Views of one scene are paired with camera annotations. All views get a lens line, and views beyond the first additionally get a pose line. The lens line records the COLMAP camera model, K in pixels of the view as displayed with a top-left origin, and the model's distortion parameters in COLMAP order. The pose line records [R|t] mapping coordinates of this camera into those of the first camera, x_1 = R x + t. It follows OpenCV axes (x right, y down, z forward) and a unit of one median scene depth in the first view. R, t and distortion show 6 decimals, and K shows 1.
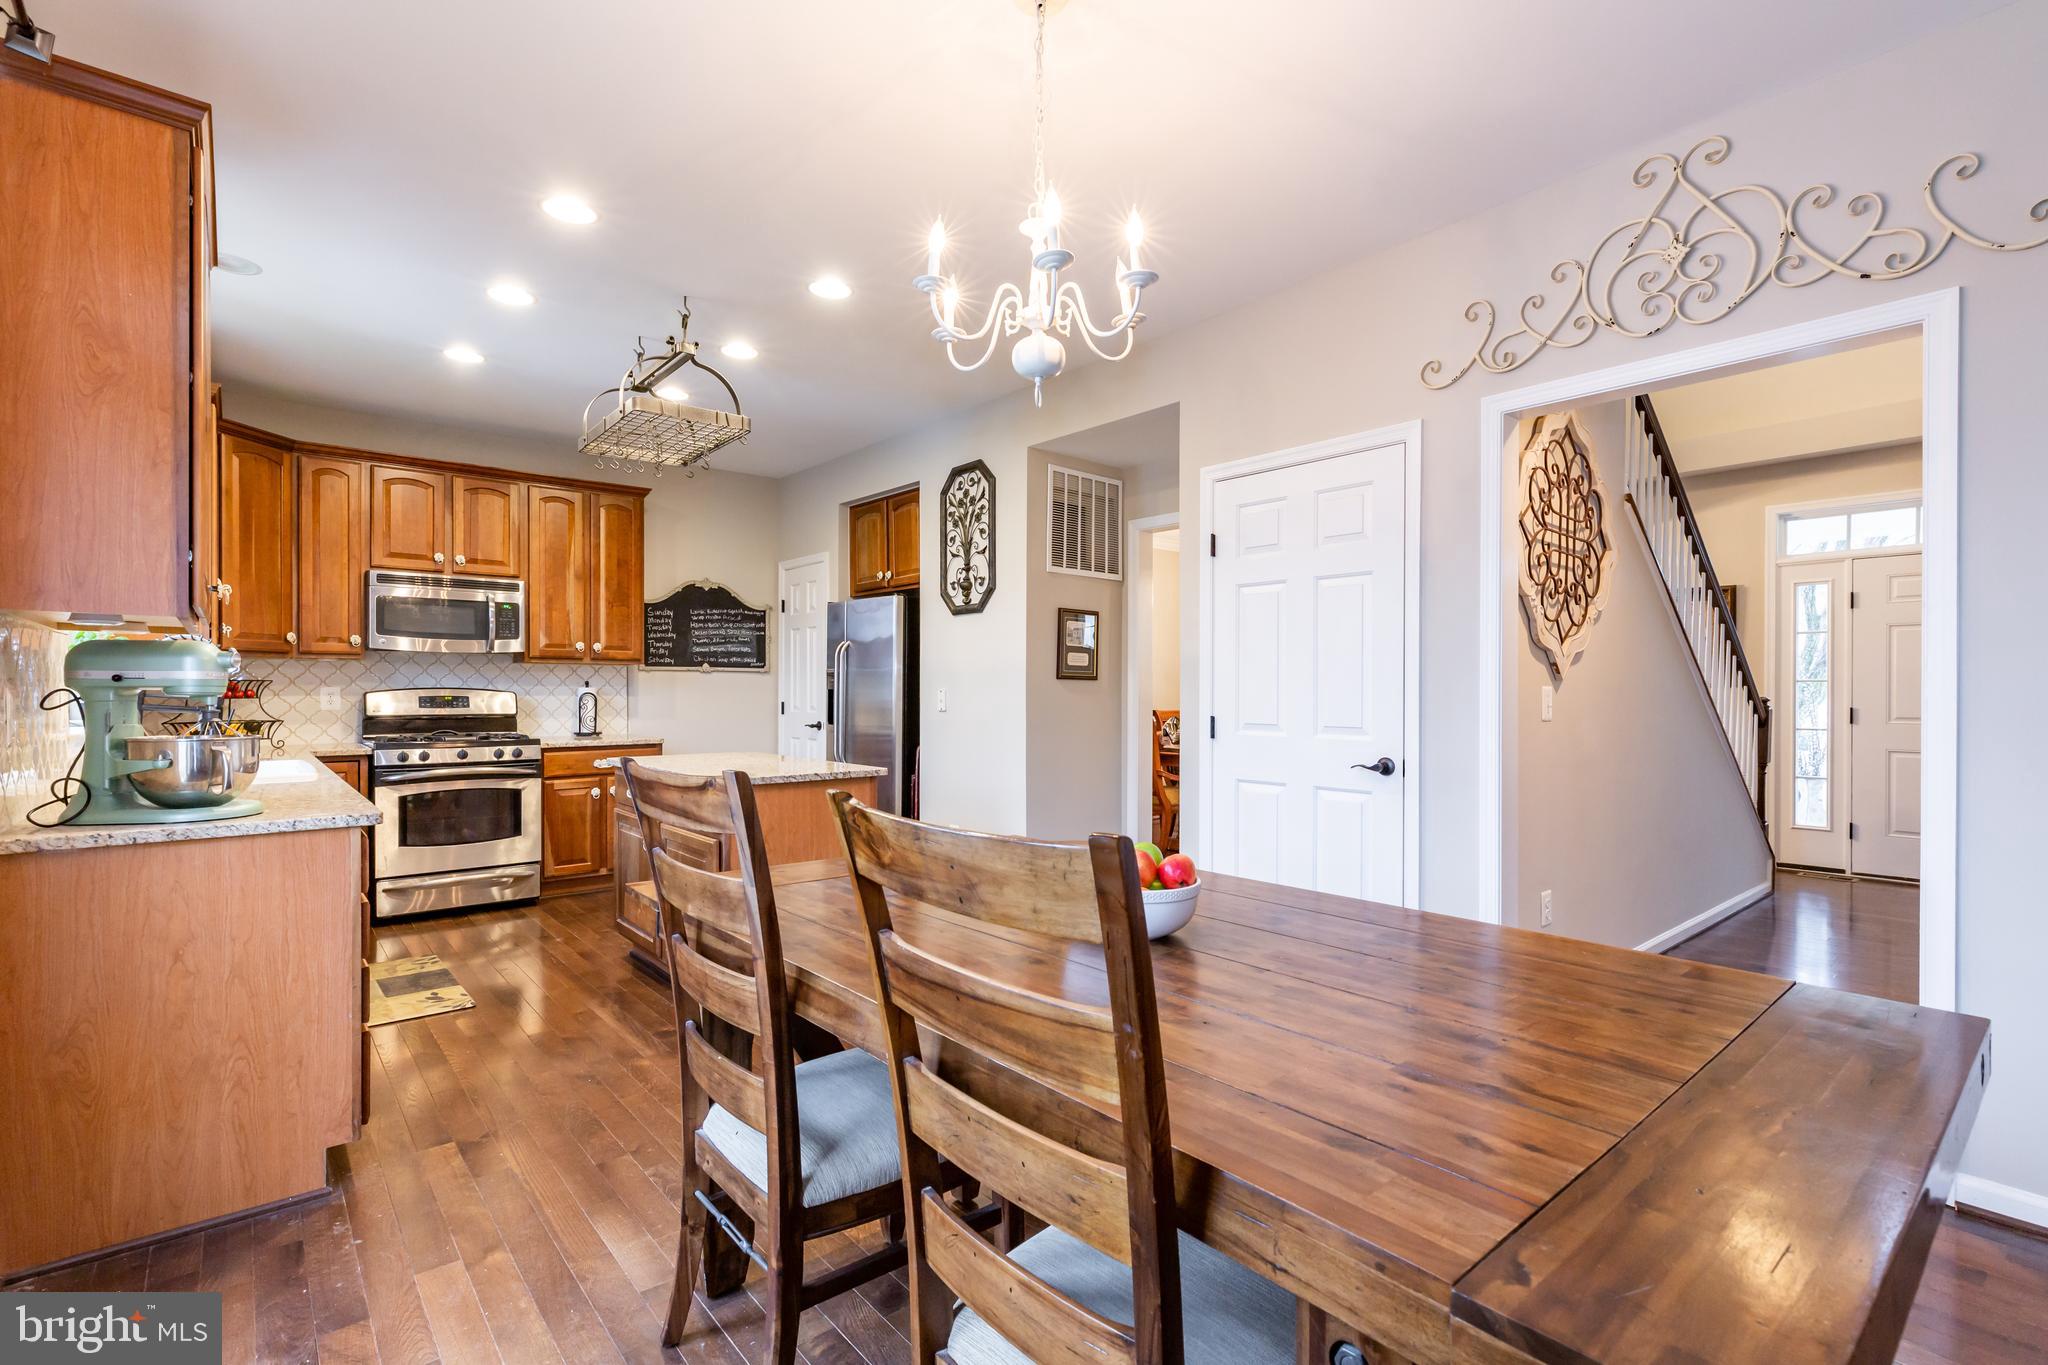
lens RADIAL K [[937.6, 0, 1037.6], [0, 937.6, 698.1], [0, 0, 1]] dist [0.004141, 0.002354]
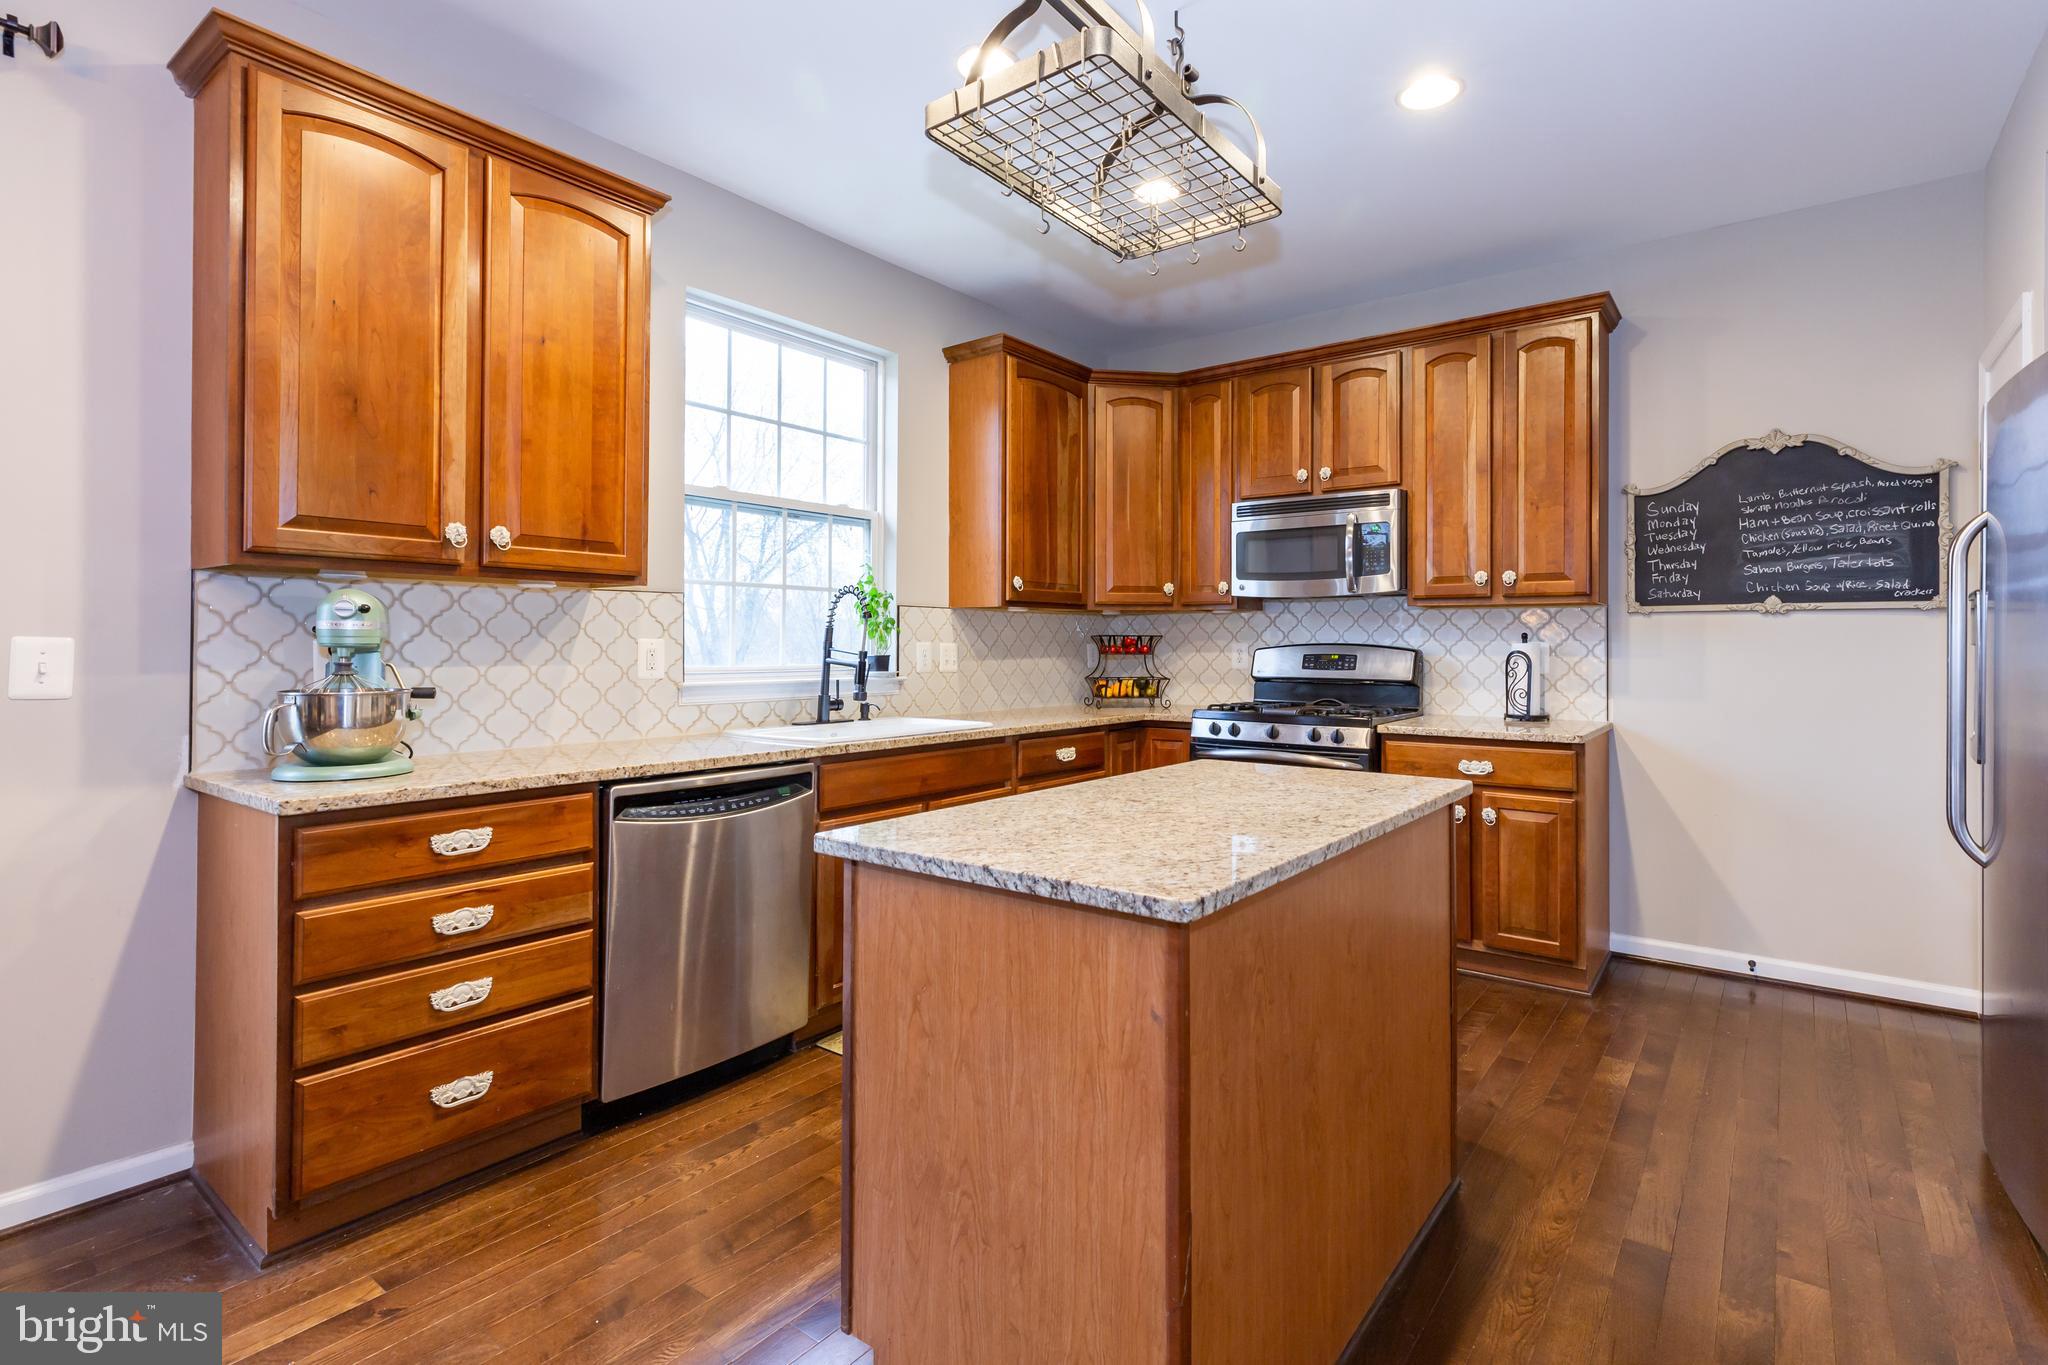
lens RADIAL K [[937.6, 0, 1062.5], [0, 937.6, 649.8], [0, 0, 1]] dist [0.004141, 0.002354]
pose [[0.214505, 0.000355, -0.976723, 0.084371], [-0.012180, 0.999923, -0.002312, -0.001446], [0.976647, 0.012392, 0.214493, 0.630164]]
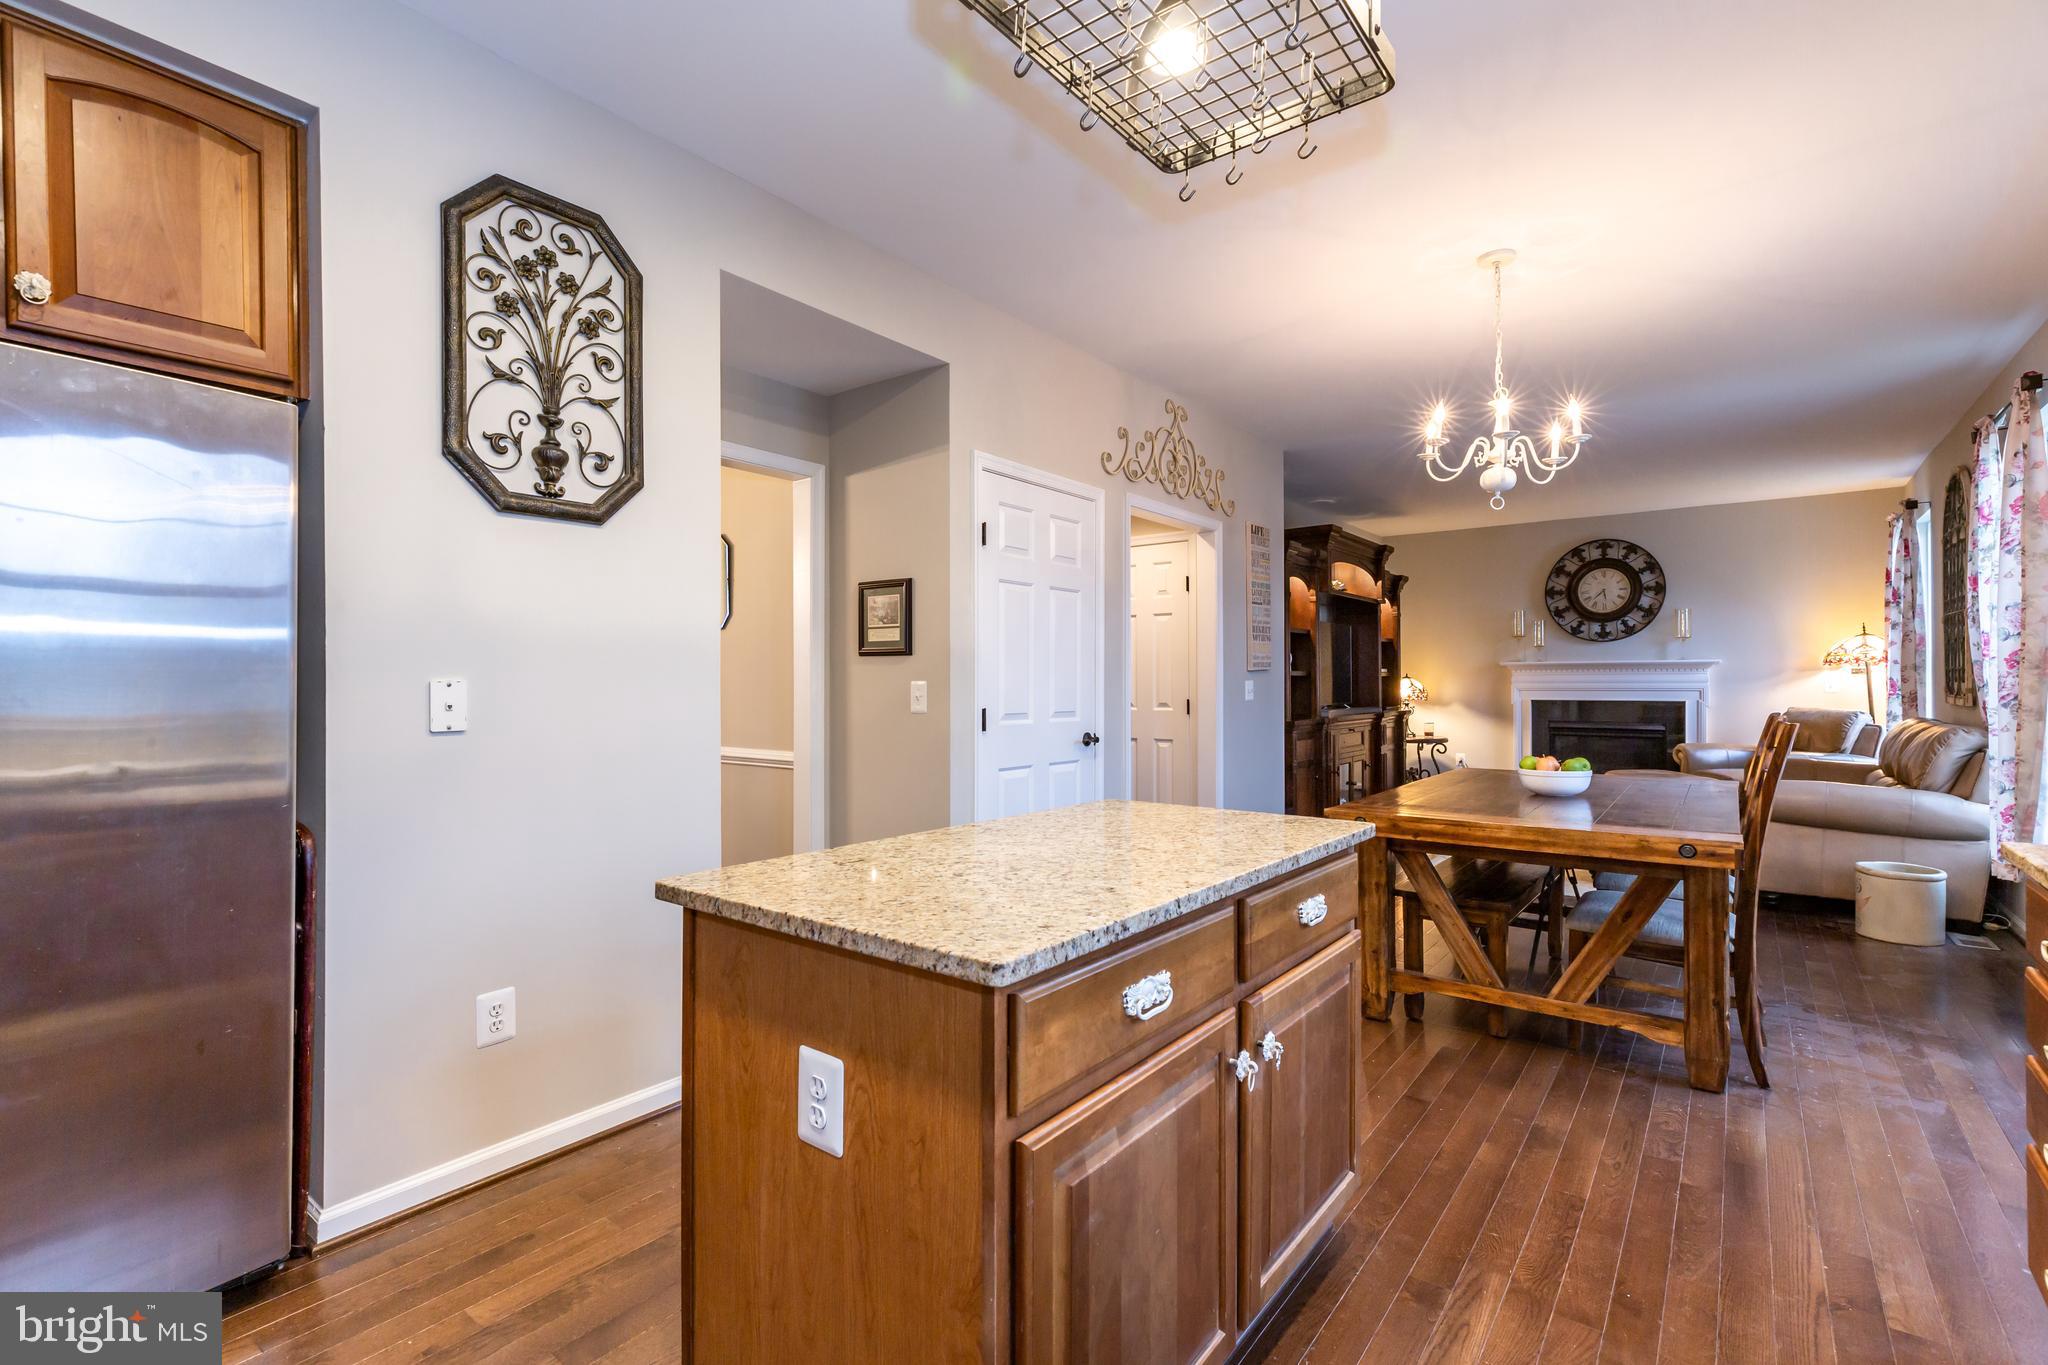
lens RADIAL K [[937.6, 0, 1015.5], [0, 937.6, 679.9], [0, 0, 1]] dist [0.004141, 0.002354]
pose [[-0.205024, 0.004589, 0.978746, -0.555964], [0.011358, 0.999933, -0.002309, -0.005820], [-0.978691, 0.010643, -0.205062, 0.837881]]
